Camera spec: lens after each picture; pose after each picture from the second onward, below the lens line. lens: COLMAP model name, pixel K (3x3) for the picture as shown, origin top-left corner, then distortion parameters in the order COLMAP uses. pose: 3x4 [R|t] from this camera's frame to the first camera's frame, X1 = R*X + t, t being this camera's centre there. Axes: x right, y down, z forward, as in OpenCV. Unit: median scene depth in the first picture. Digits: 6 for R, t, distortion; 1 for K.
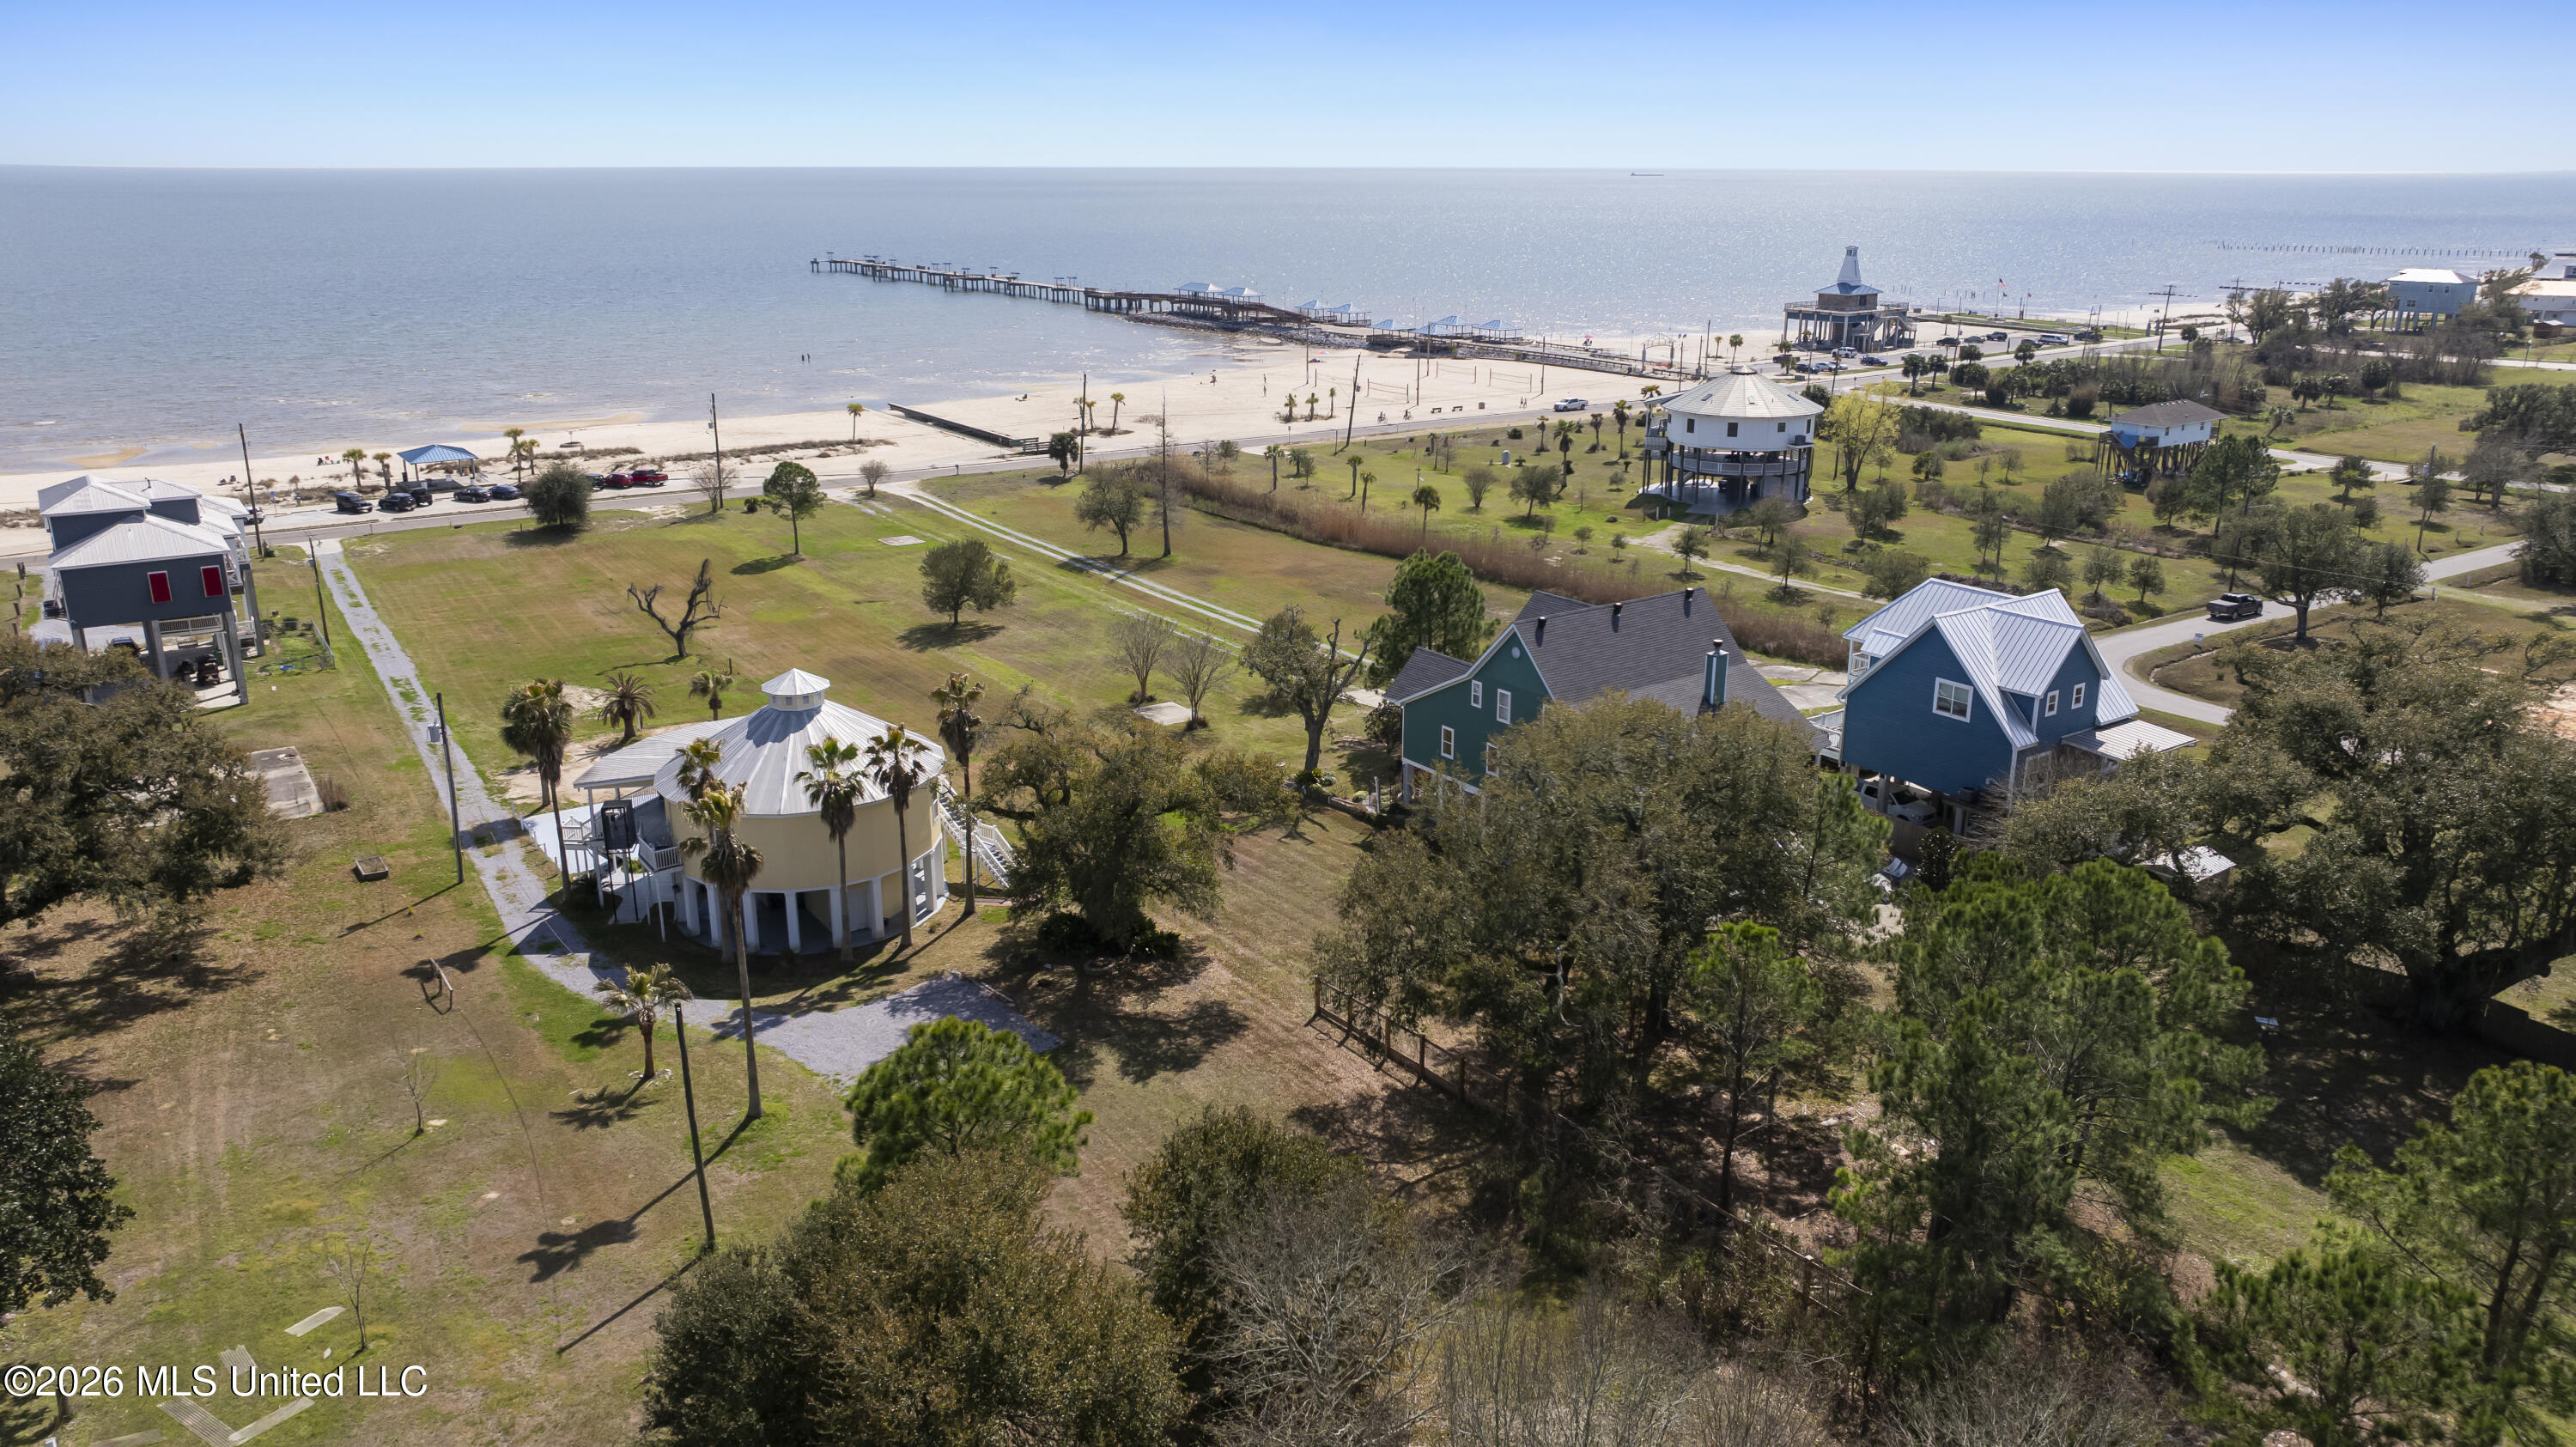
lens RADIAL K [[1795.5, 0, 1297.6], [0, 1795.5, 718.4], [0, 0, 1]] dist [-0.027066, -0.002909]
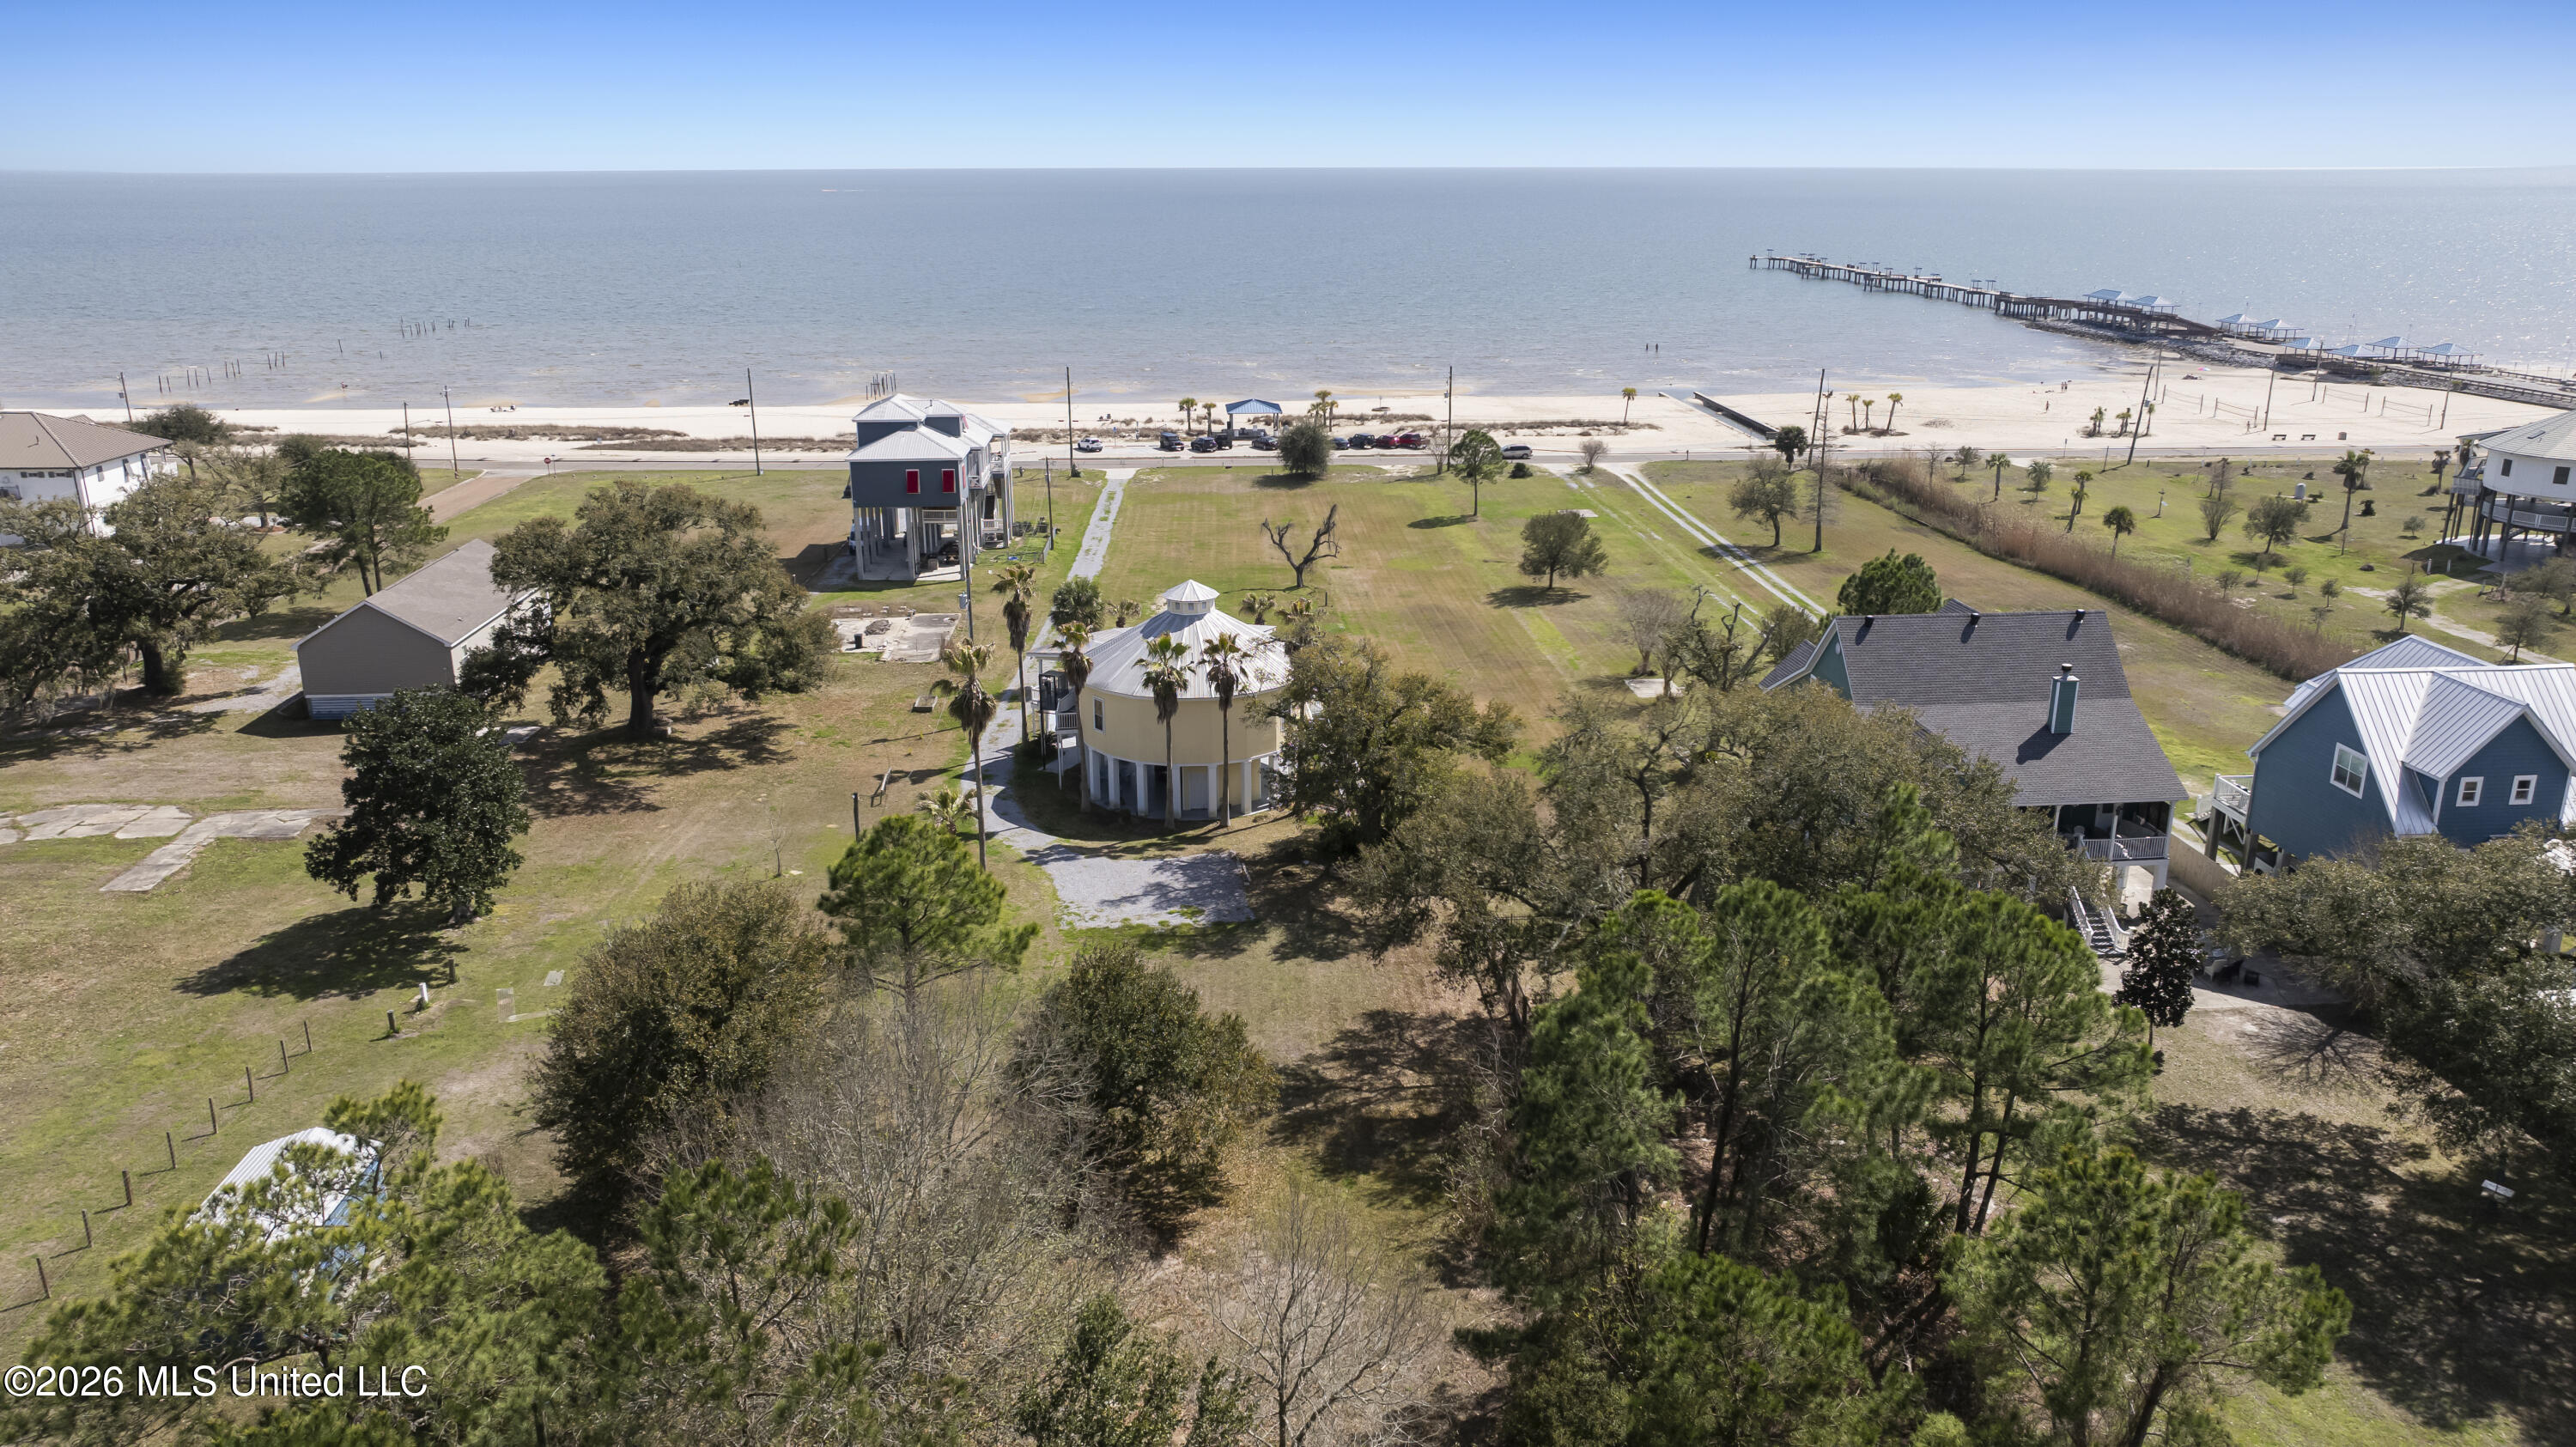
lens RADIAL K [[1795.5, 0, 1297.6], [0, 1795.5, 718.4], [0, 0, 1]] dist [-0.027066, -0.002909]
pose [[0.856069, 0.146588, -0.495640, 0.156810], [-0.146713, 0.988413, 0.038925, 0.002529], [0.495603, 0.039395, 0.867656, 0.008467]]
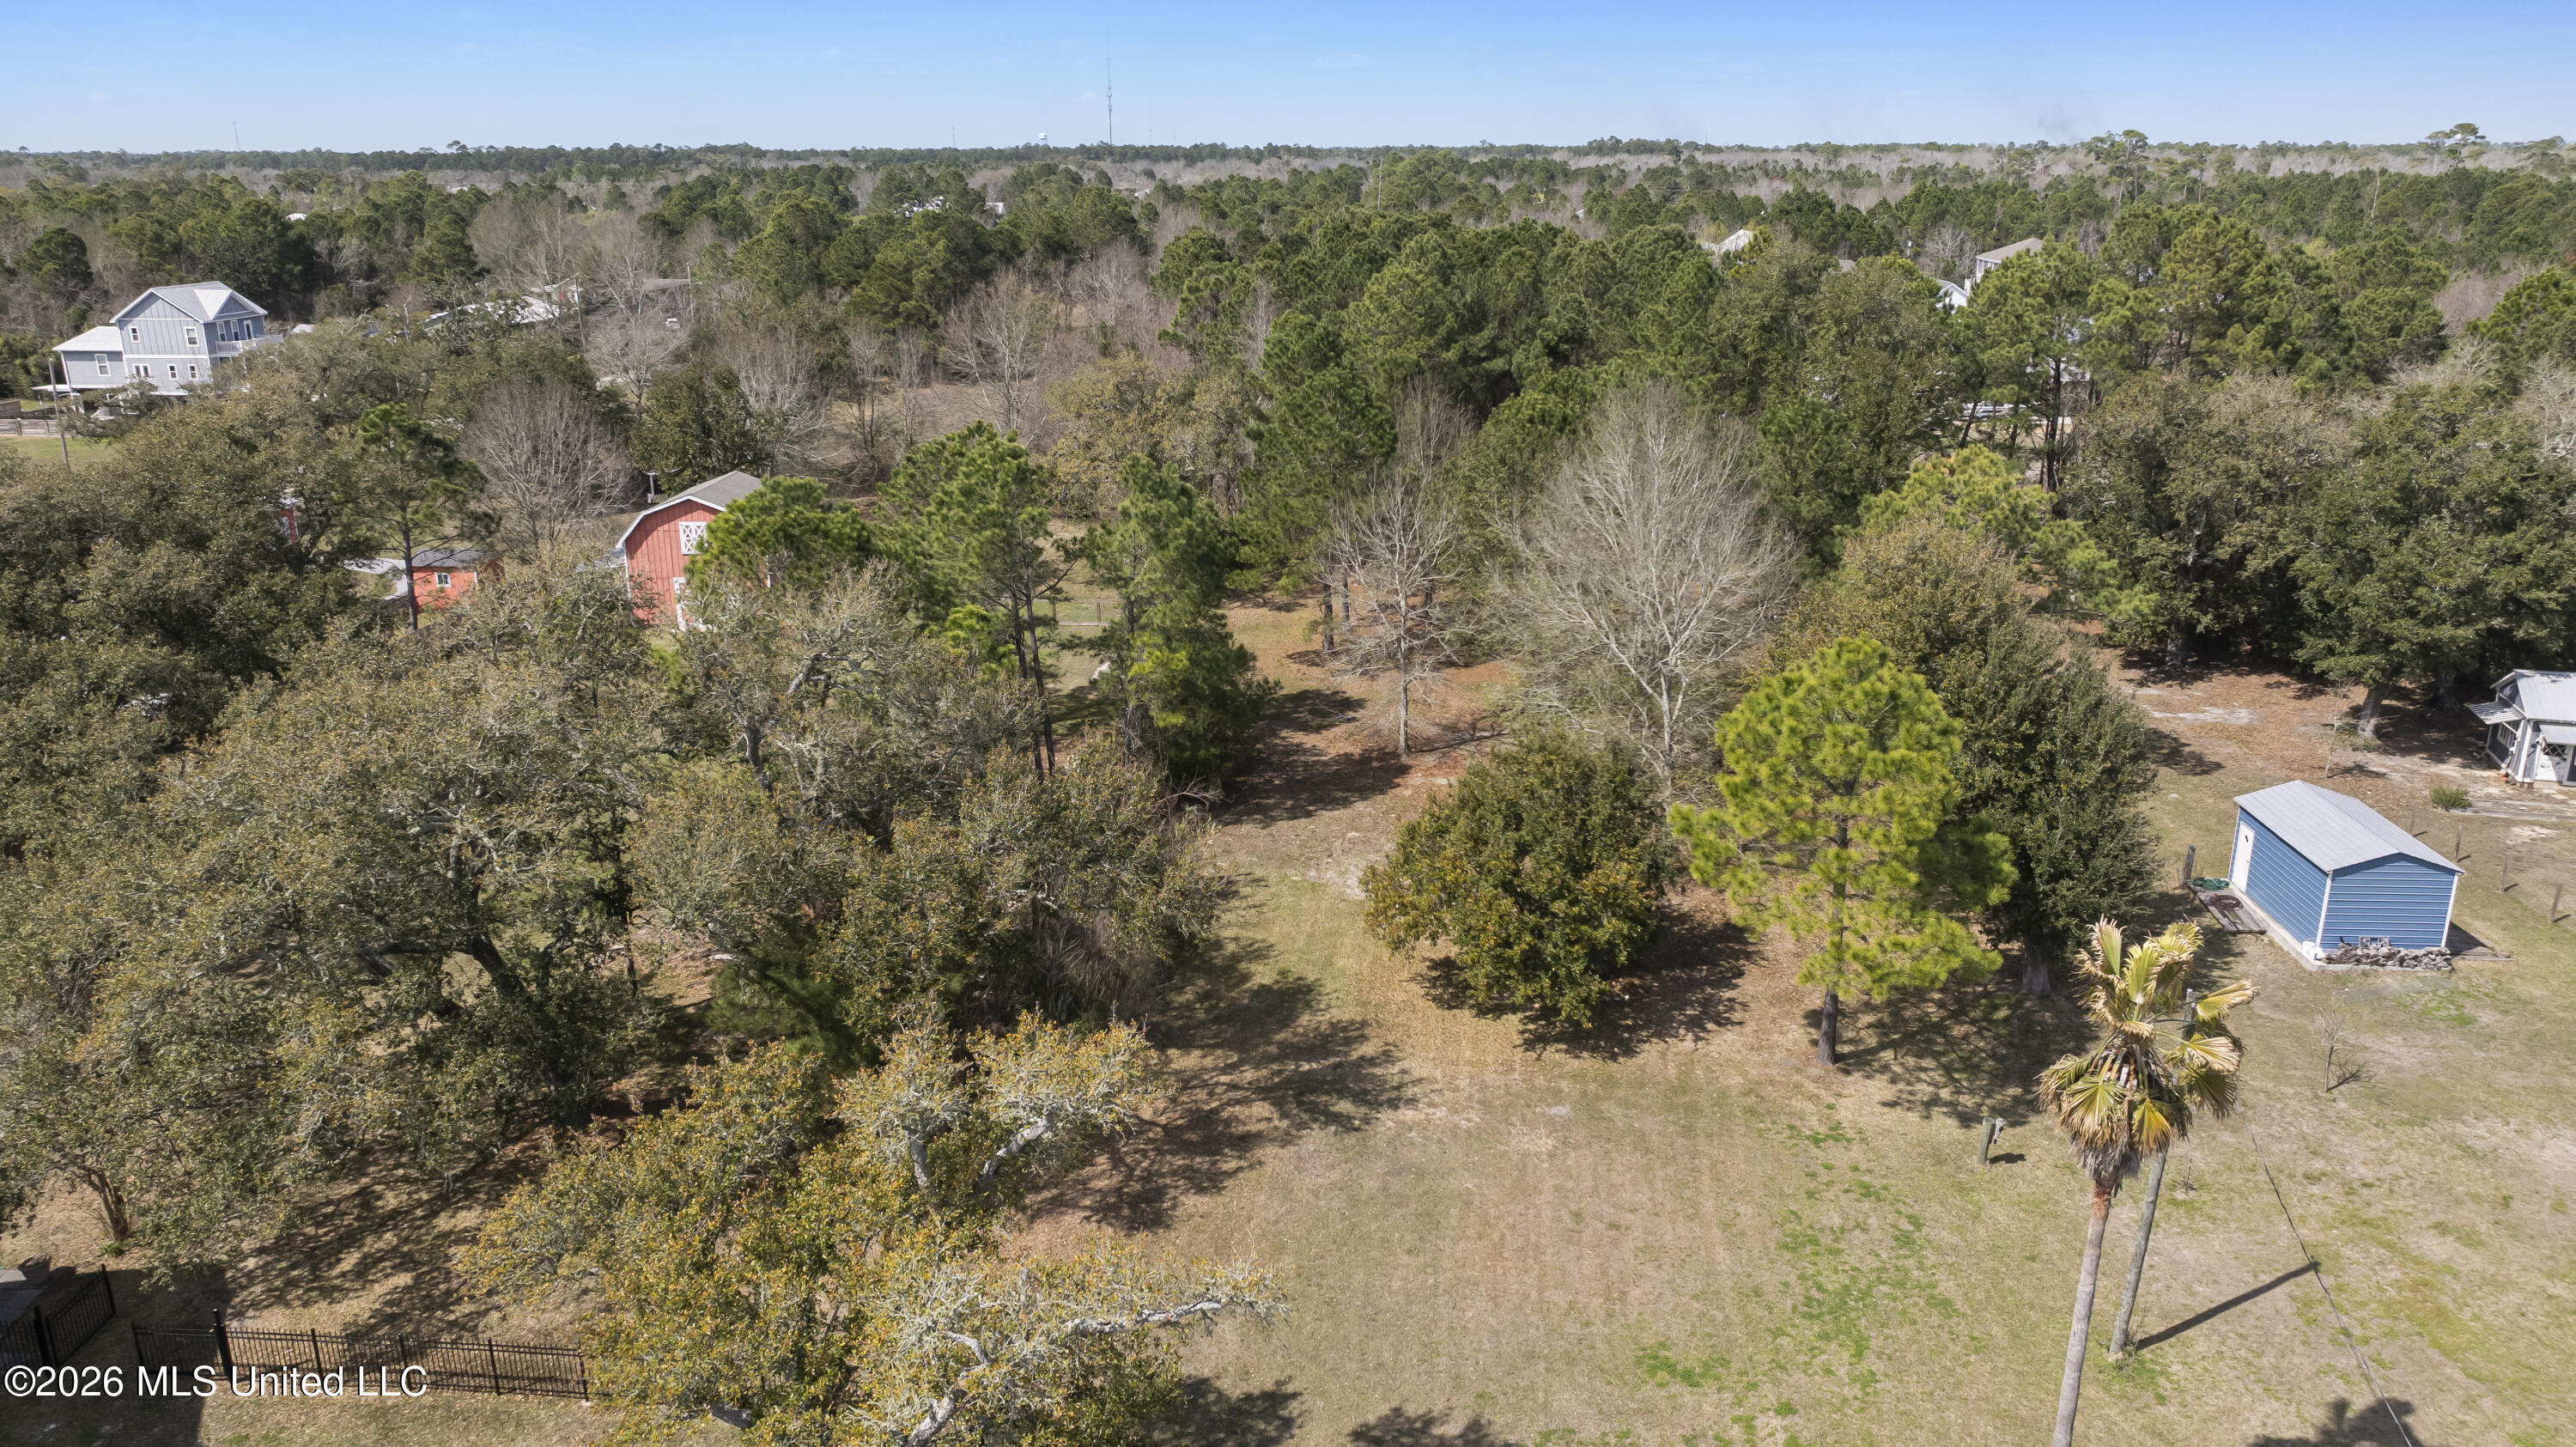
lens RADIAL K [[1795.5, 0, 1297.6], [0, 1795.5, 718.4], [0, 0, 1]] dist [-0.027066, -0.002909]
pose [[-0.782754, -0.191949, 0.591989, -0.124915], [0.179697, 0.841015, 0.510297, -0.078684], [-0.595823, 0.505816, -0.623815, 0.421182]]
